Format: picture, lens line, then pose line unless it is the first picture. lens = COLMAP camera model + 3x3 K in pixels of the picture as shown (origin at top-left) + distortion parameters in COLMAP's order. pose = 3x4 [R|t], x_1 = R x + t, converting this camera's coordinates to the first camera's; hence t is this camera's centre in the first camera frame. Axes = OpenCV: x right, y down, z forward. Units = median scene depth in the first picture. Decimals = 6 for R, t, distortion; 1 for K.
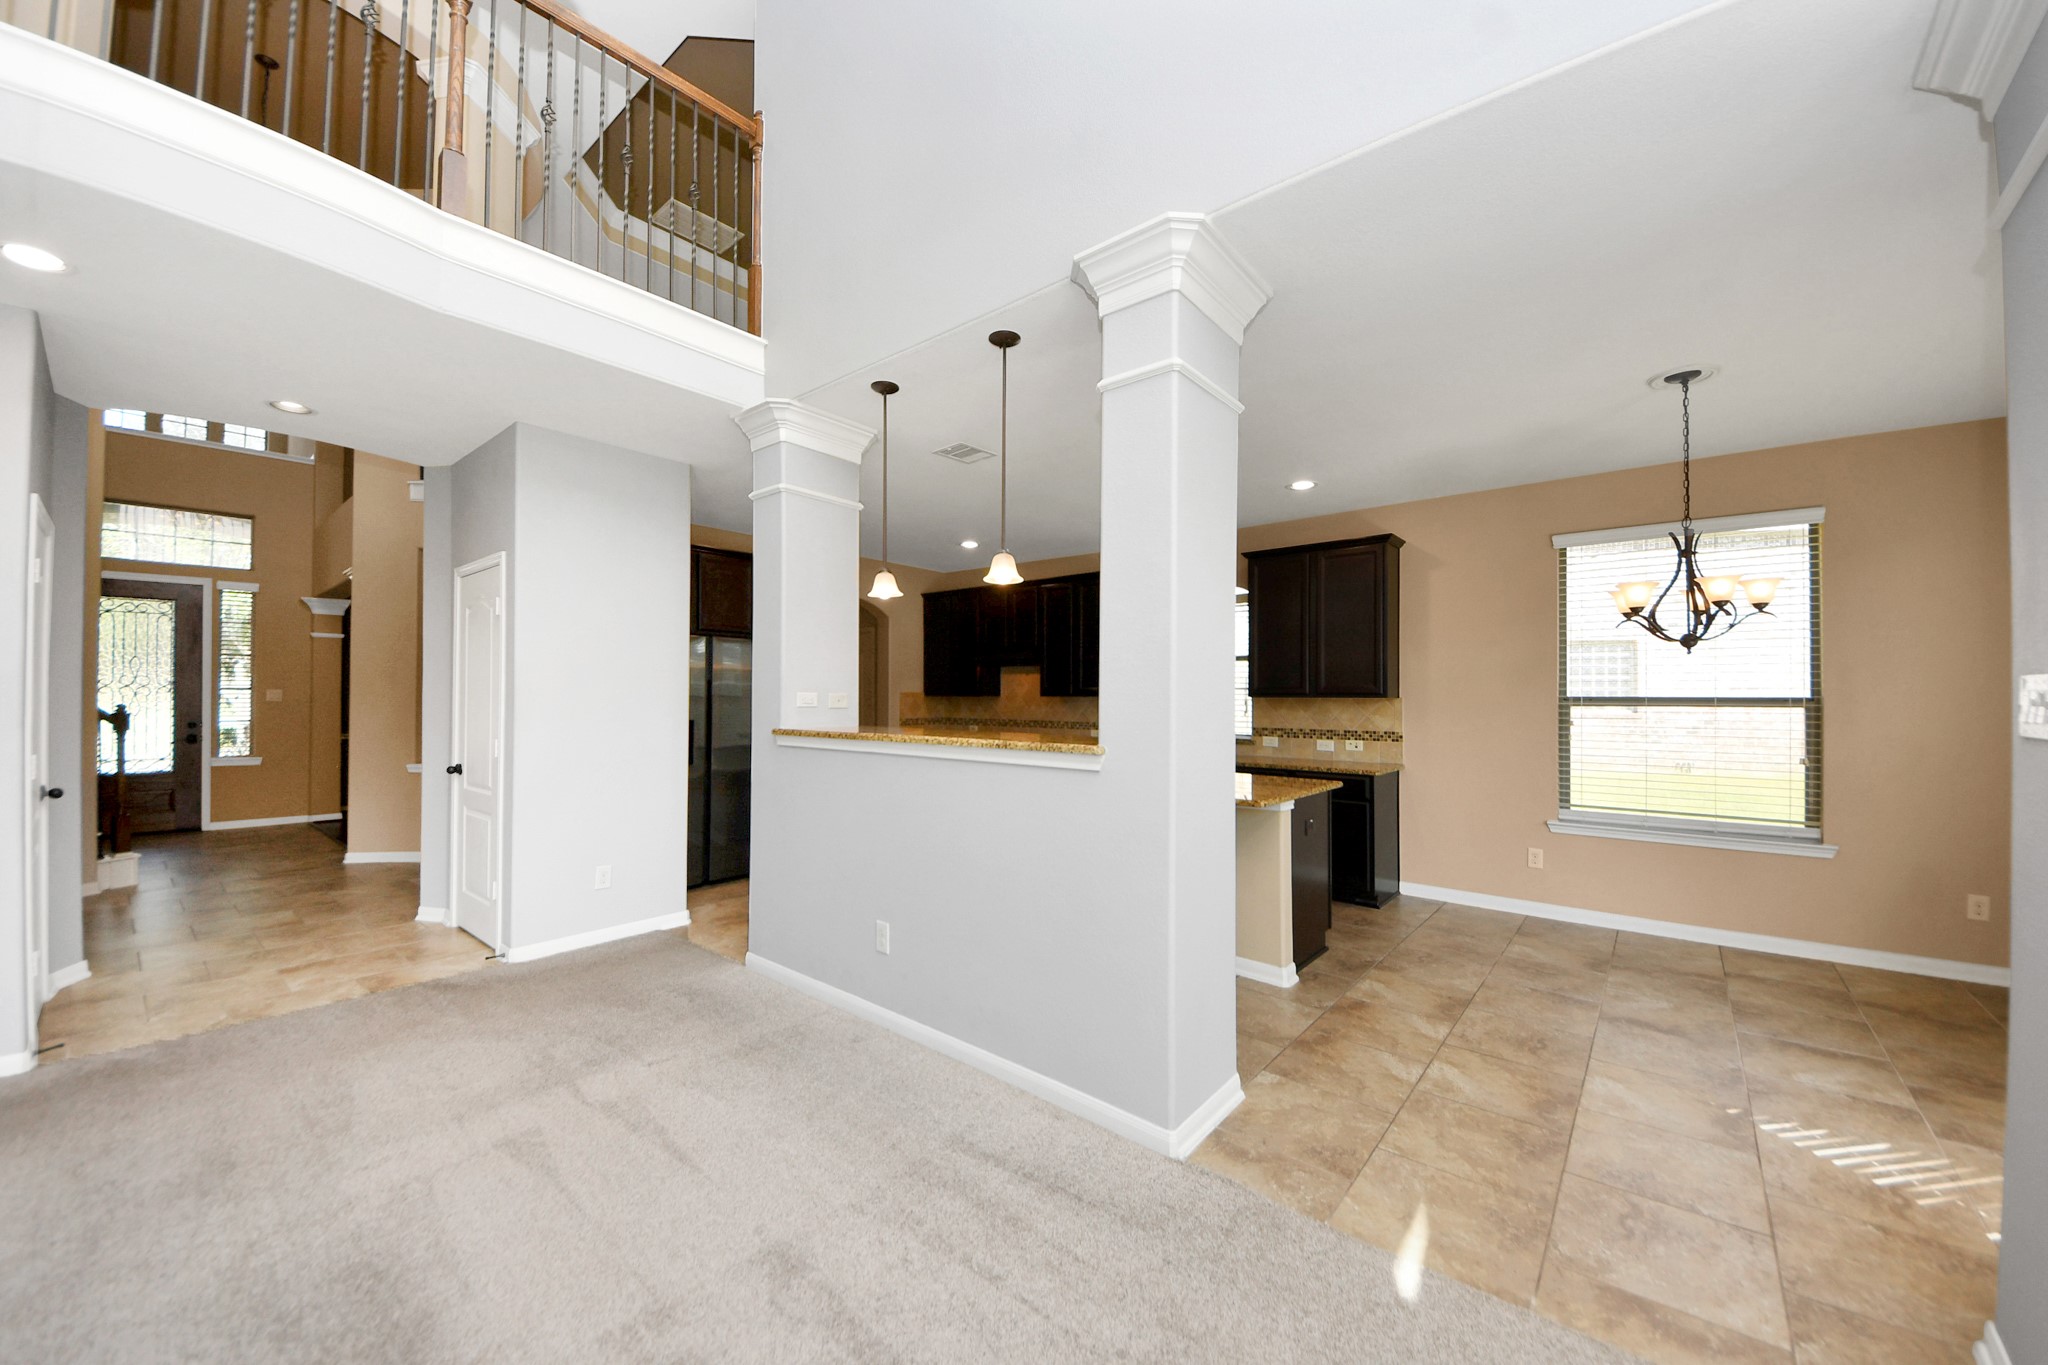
lens RADIAL K [[746.6, 0, 1024.0], [0, 746.6, 682.5], [0, 0, 1]] dist [0.025177, -0.026323]
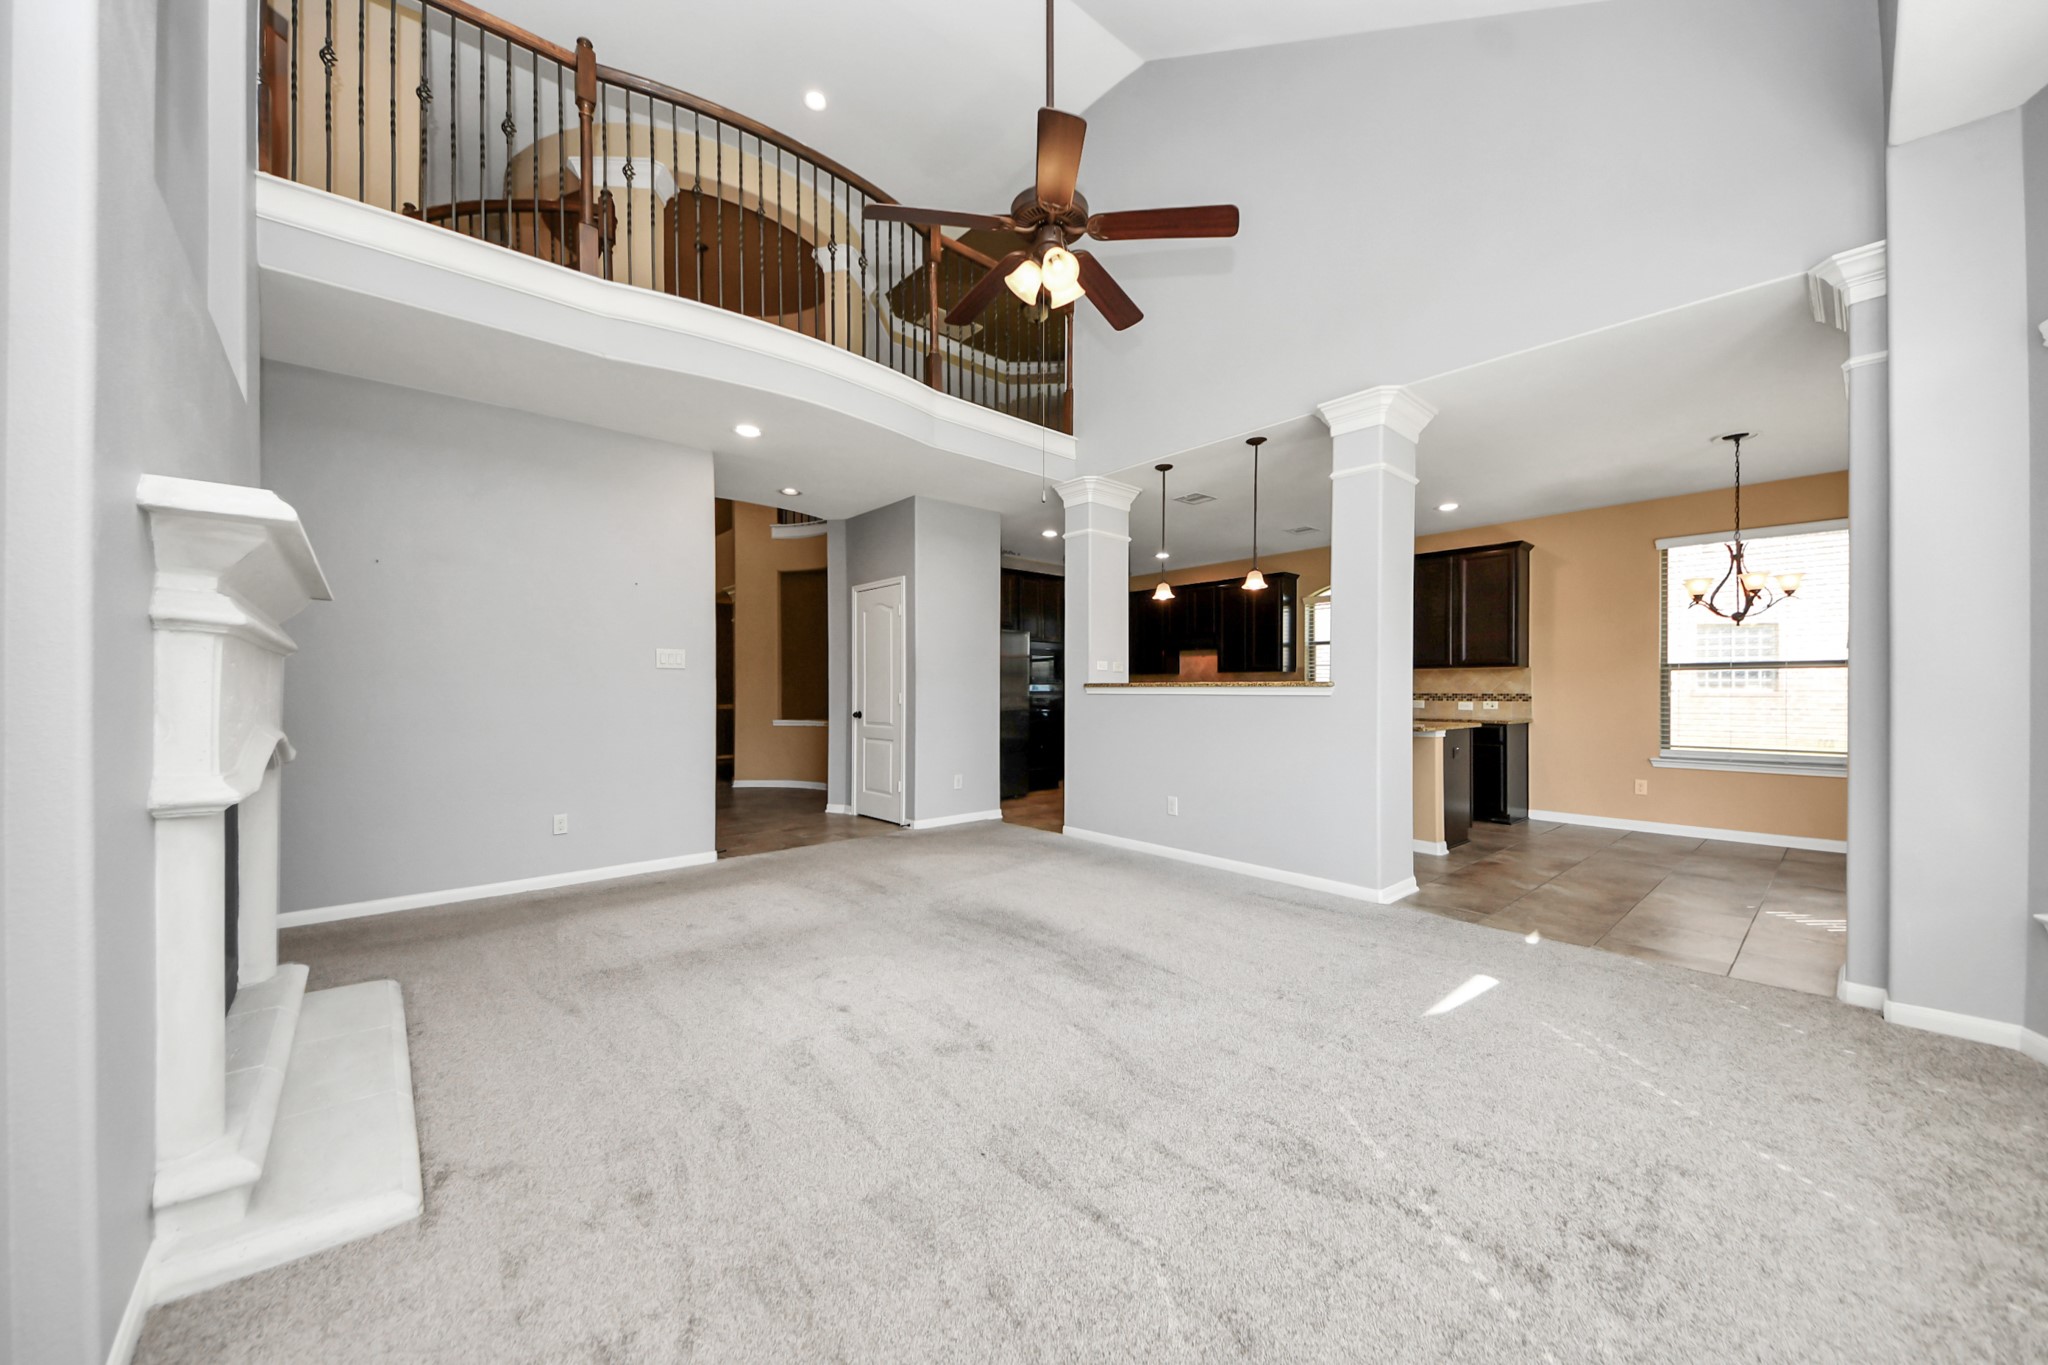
lens RADIAL K [[748.6, 0, 984.3], [0, 748.6, 688.6], [0, 0, 1]] dist [0.027543, -0.026253]
pose [[0.984613, -0.001686, -0.174740, -0.243700], [0.003294, 0.999955, 0.008914, 0.052095], [0.174717, -0.009353, 0.984574, -0.550144]]
